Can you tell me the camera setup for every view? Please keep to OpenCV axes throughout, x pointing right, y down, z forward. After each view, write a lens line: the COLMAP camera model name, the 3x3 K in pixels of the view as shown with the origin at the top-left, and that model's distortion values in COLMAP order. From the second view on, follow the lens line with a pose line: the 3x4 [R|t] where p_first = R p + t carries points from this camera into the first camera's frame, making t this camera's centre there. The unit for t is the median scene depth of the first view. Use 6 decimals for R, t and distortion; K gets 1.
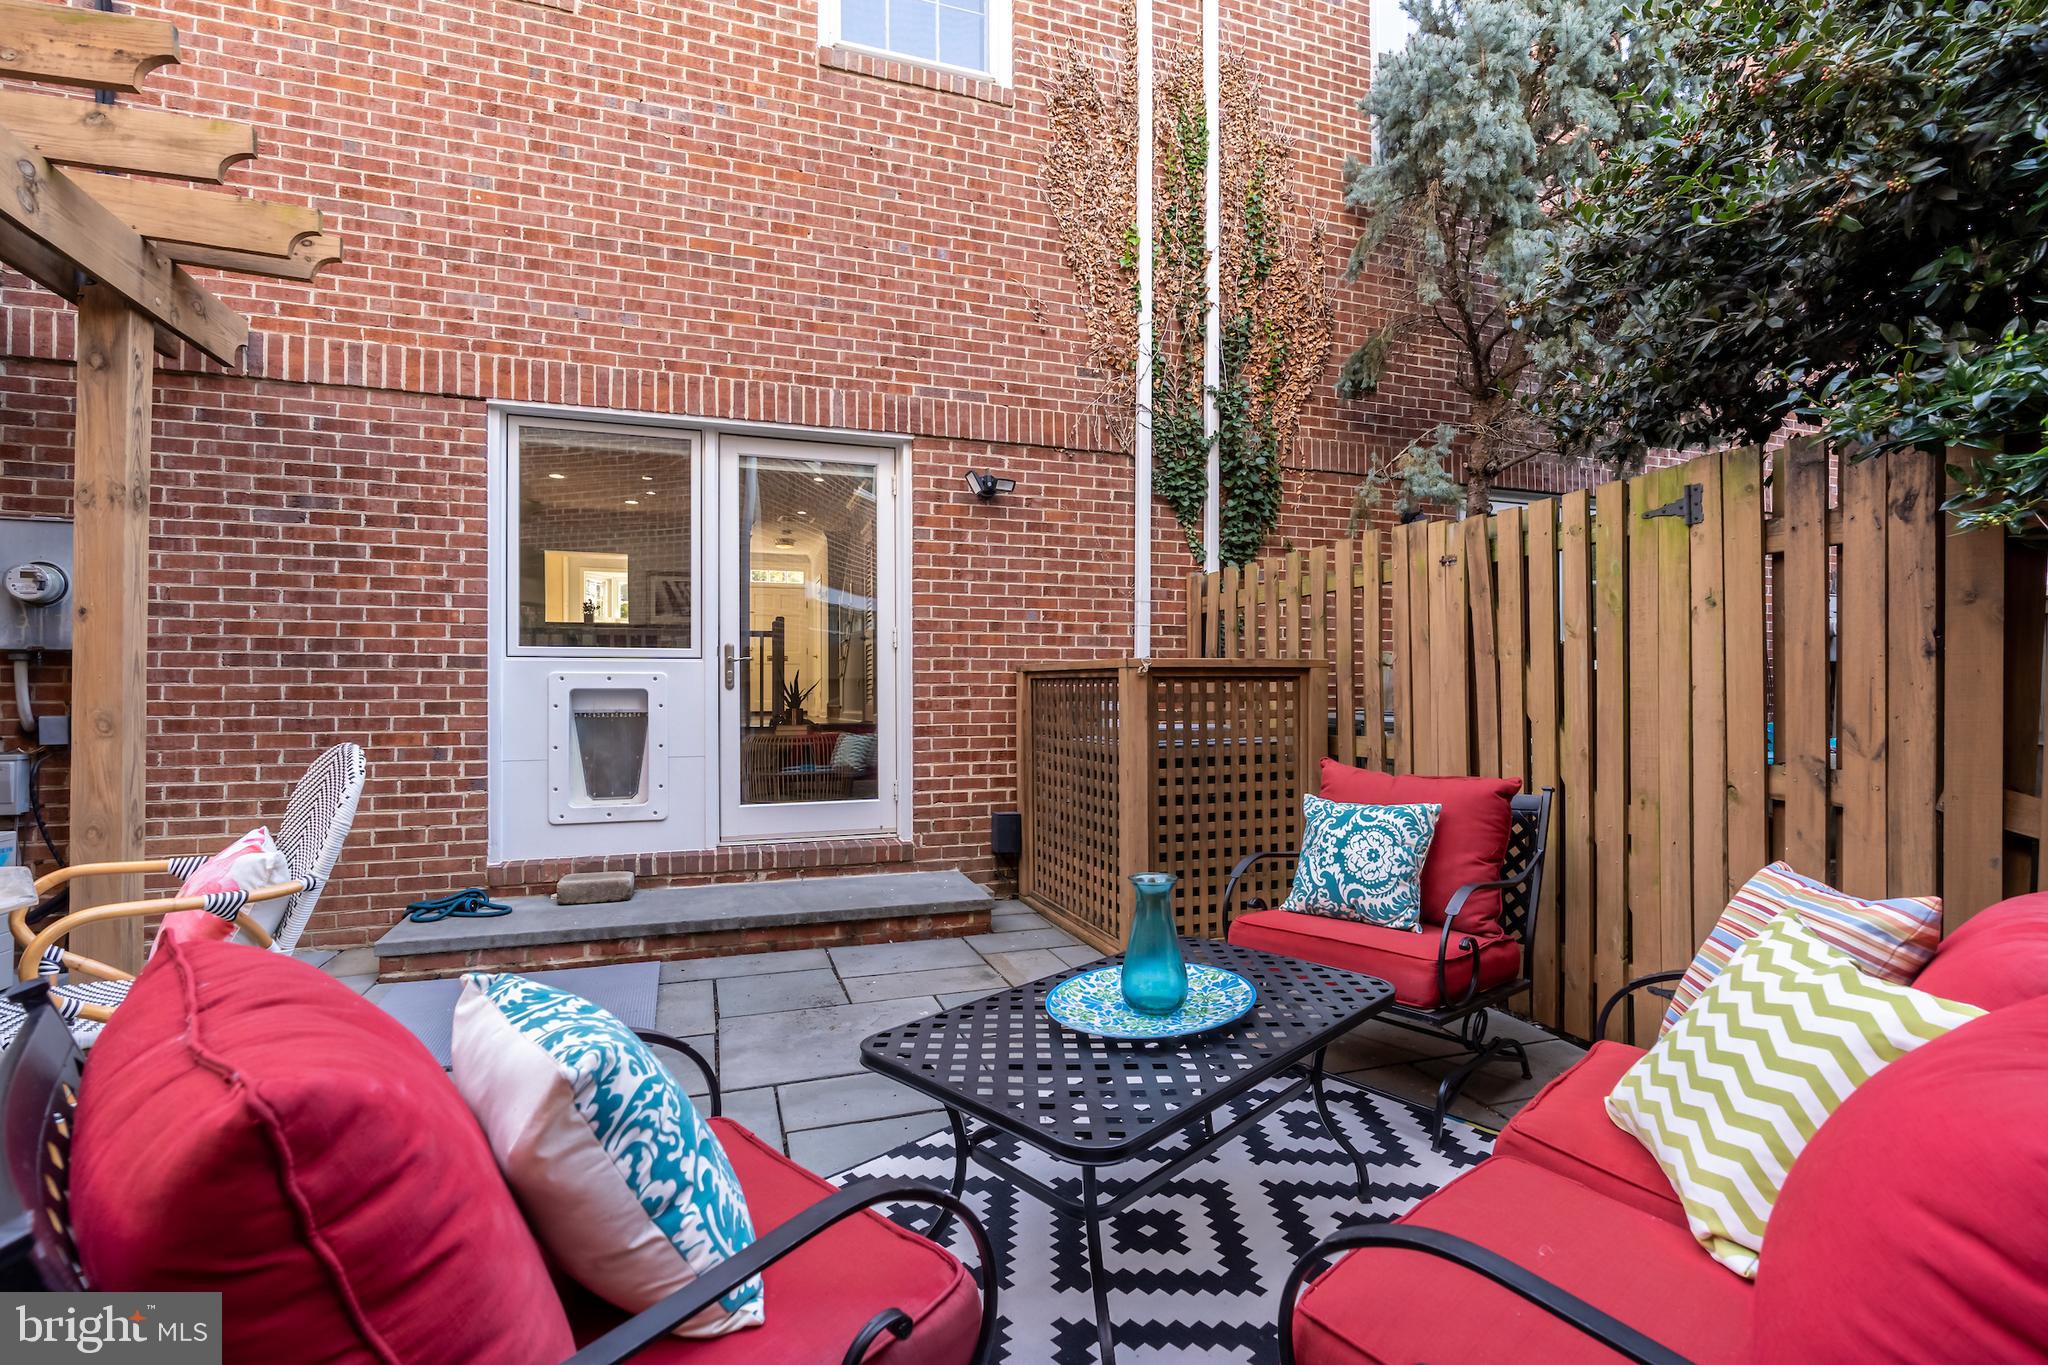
lens RADIAL K [[892.6, 0, 1034.0], [0, 892.6, 694.2], [0, 0, 1]] dist [-0.007672, 0.005029]
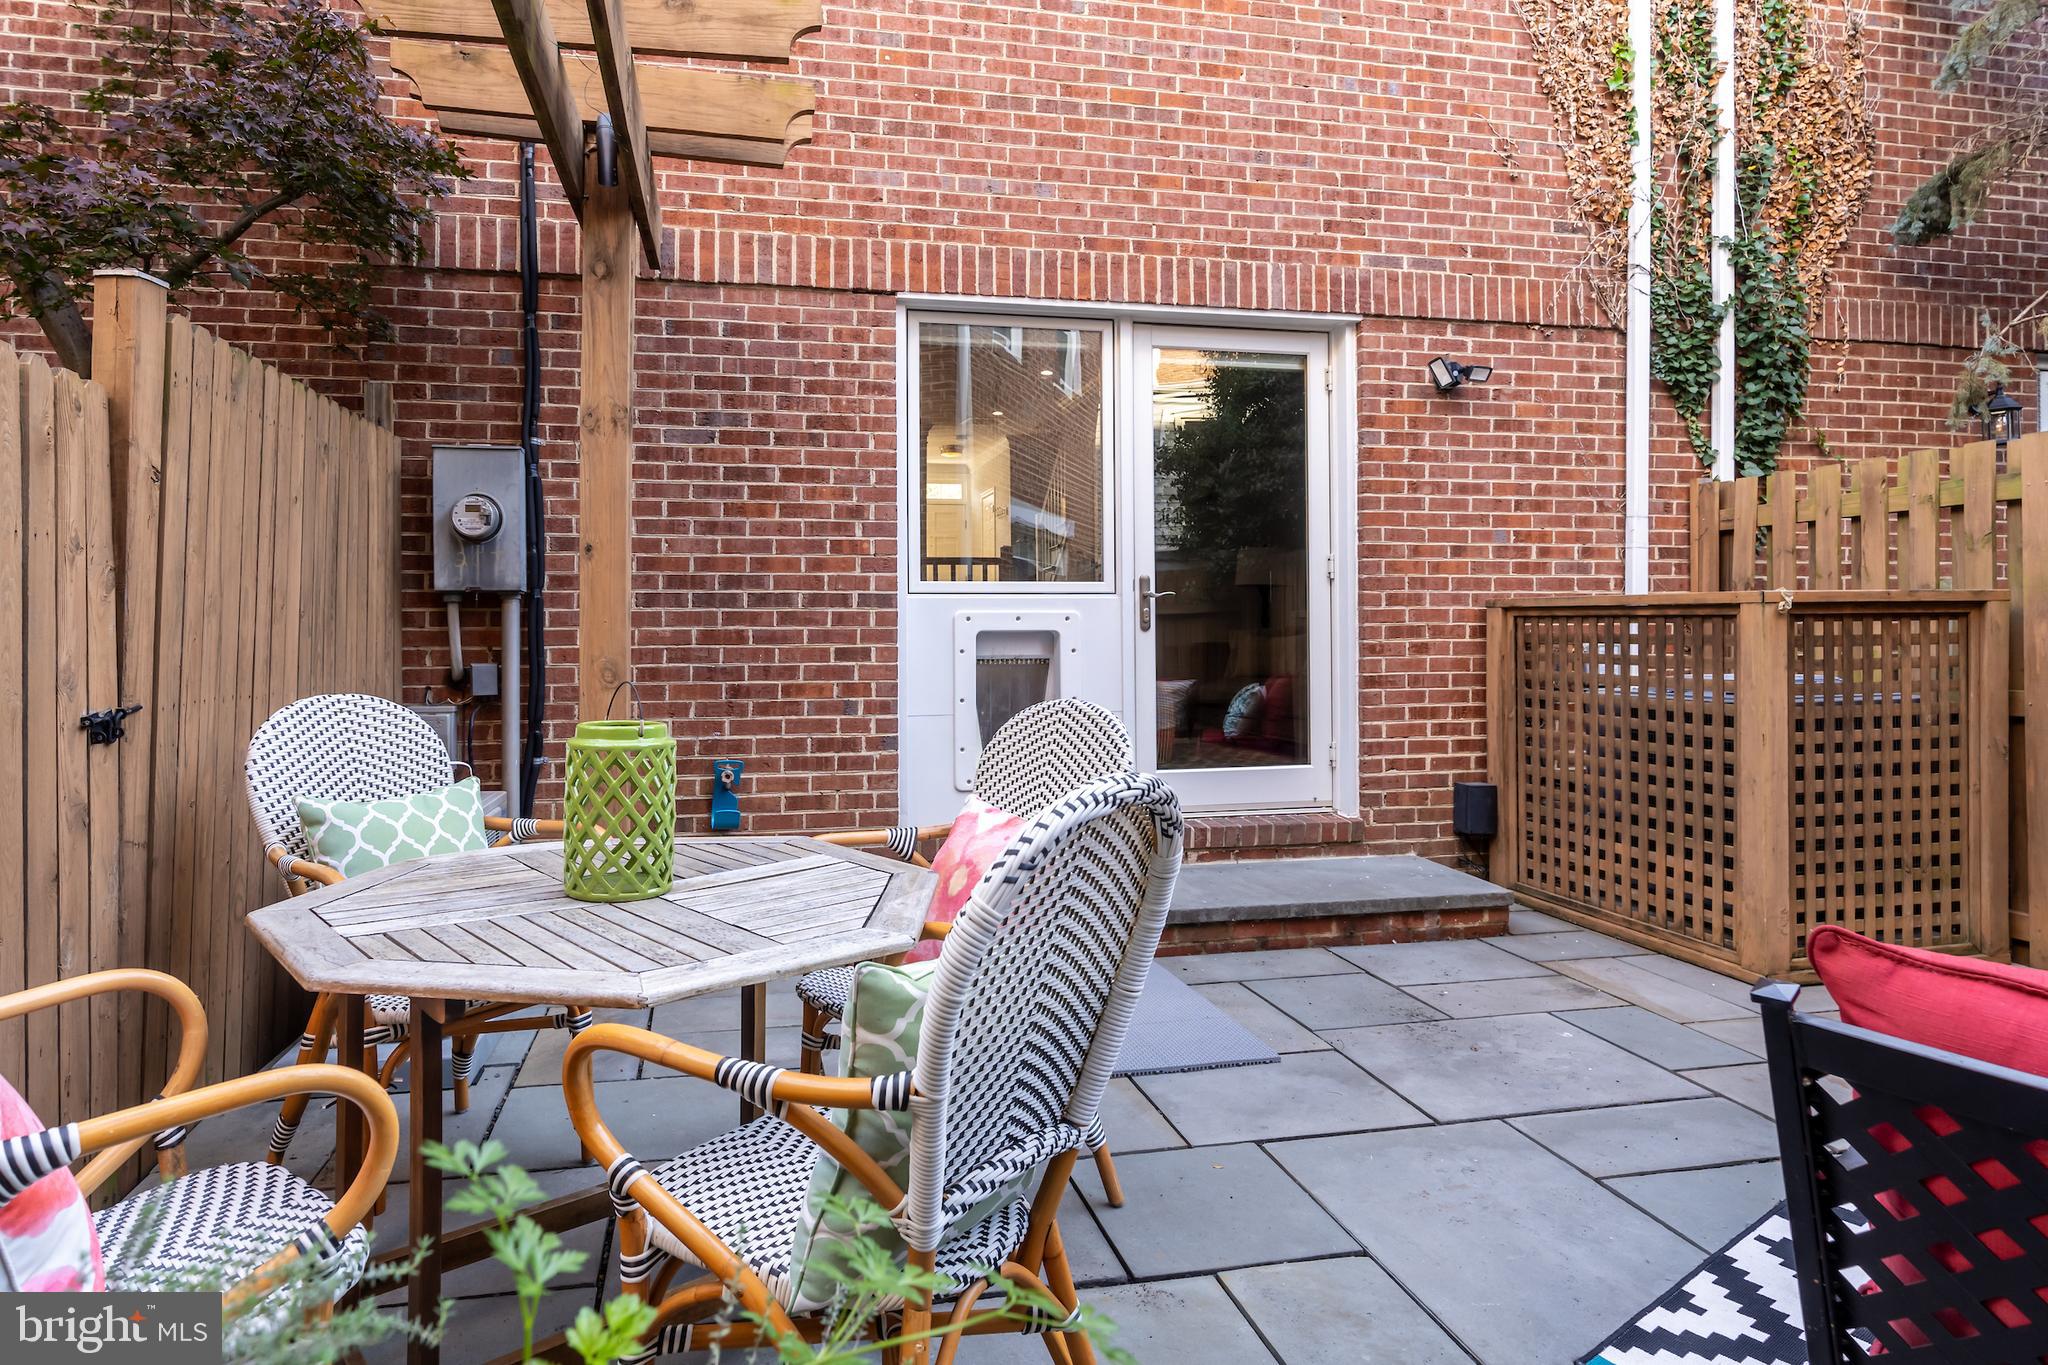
lens RADIAL K [[1104.4, 0, 1015.8], [0, 1104.4, 633.1], [0, 0, 1]] dist [-0.000931, 0.001647]
pose [[0.991787, -0.002705, -0.127868, -0.365648], [0.002936, 0.999994, 0.001614, -0.005921], [0.127863, -0.001976, 0.991790, -0.038687]]
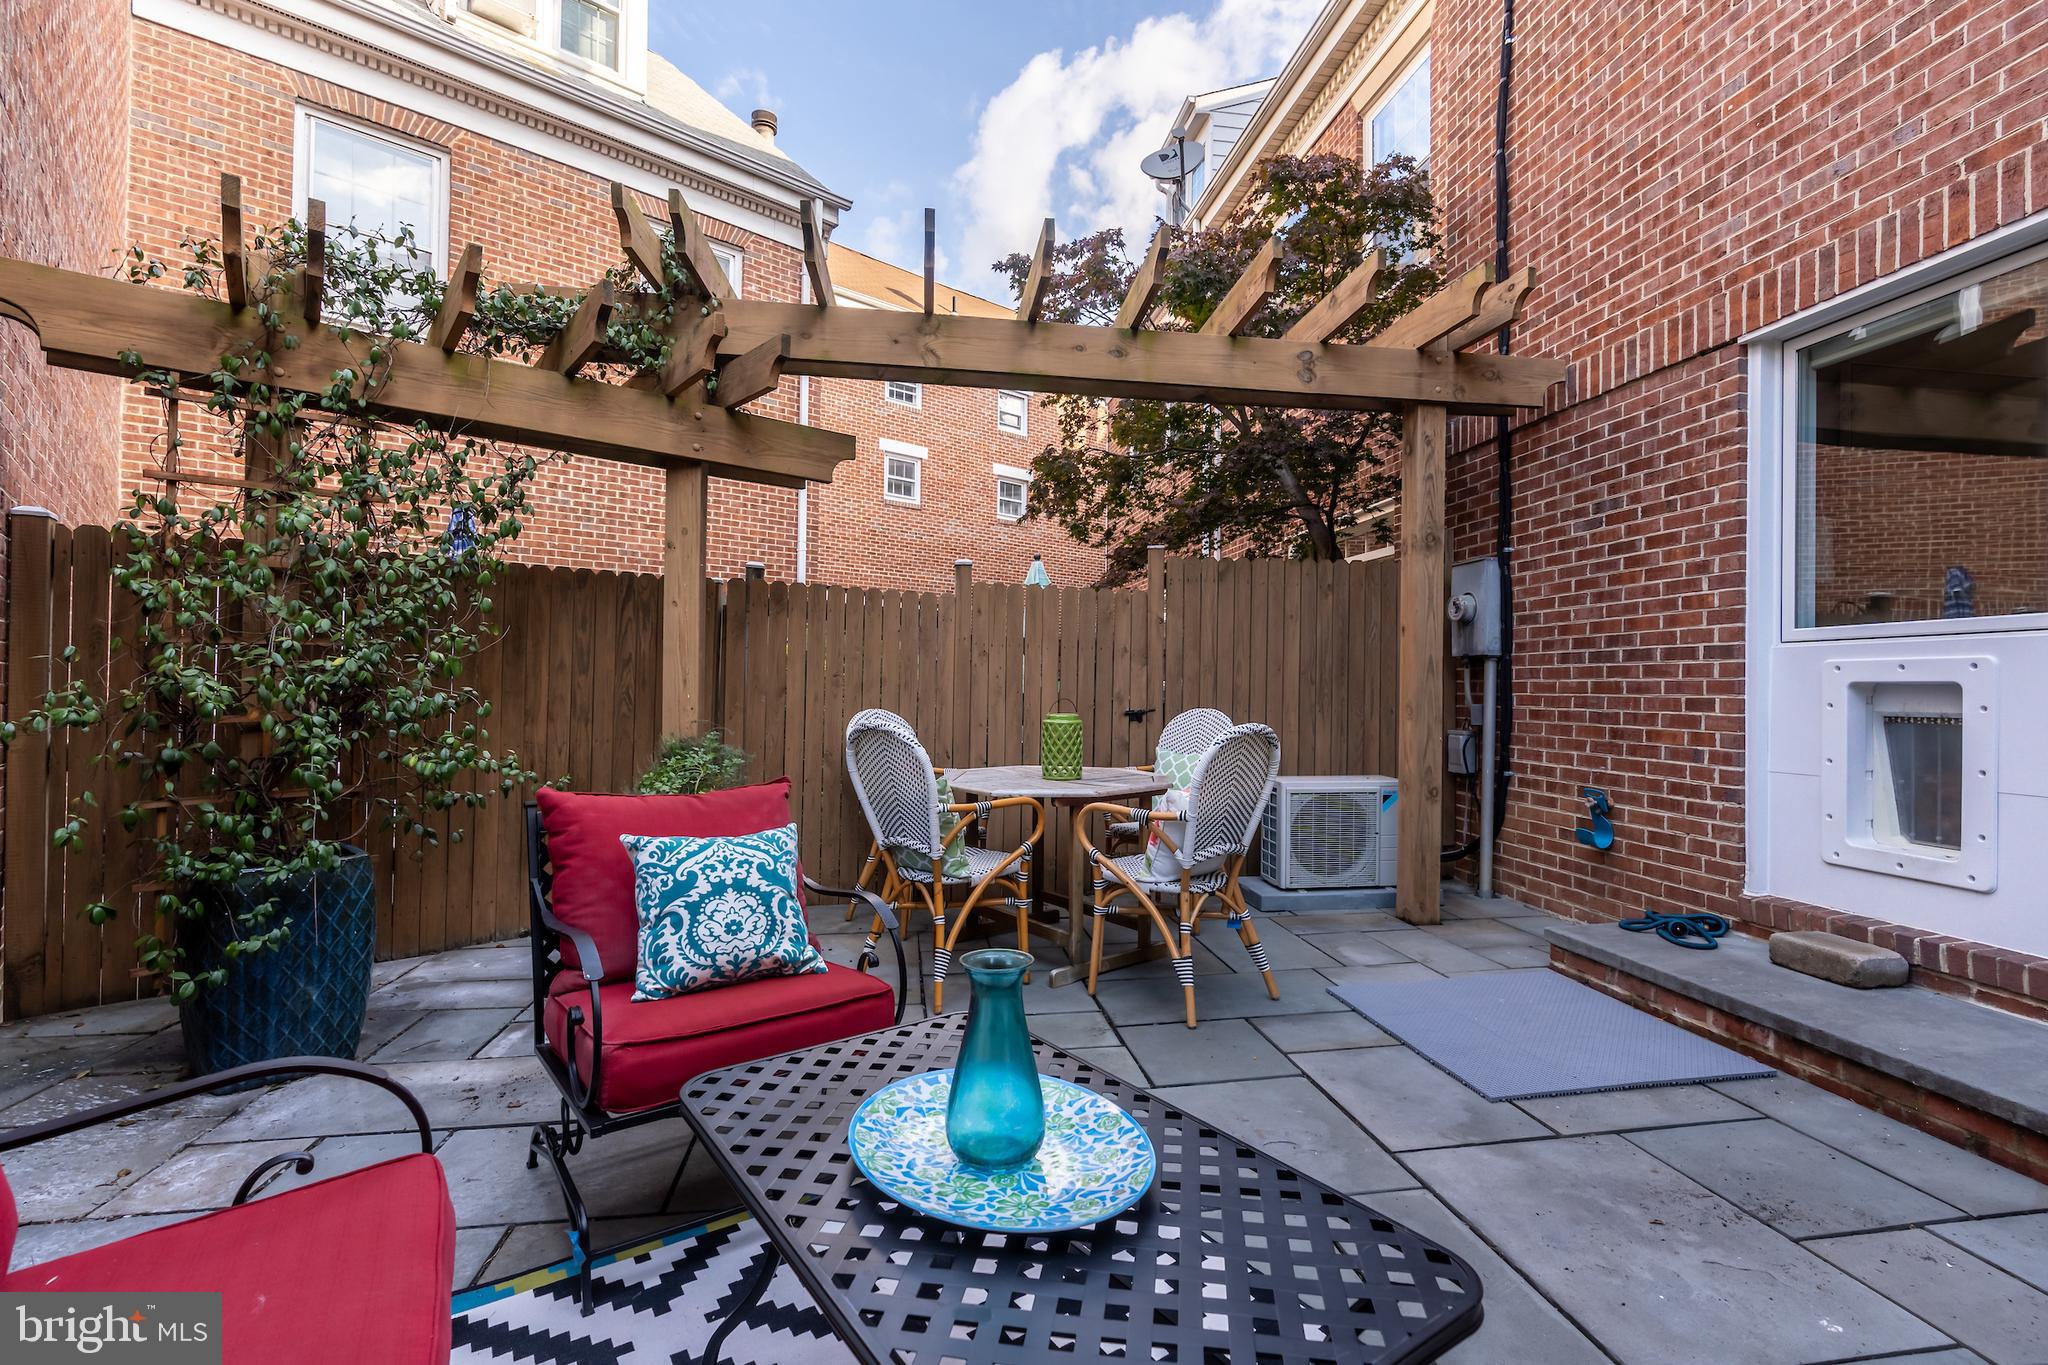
lens RADIAL K [[921.3, 0, 1032.9], [0, 921.3, 681.9], [0, 0, 1]] dist [-0.003418, 0.001155]
pose [[-0.159350, -0.005007, -0.987209, 0.347690], [-0.003579, 0.999983, -0.004494, -0.000703], [0.987216, 0.002817, -0.159365, 0.479162]]
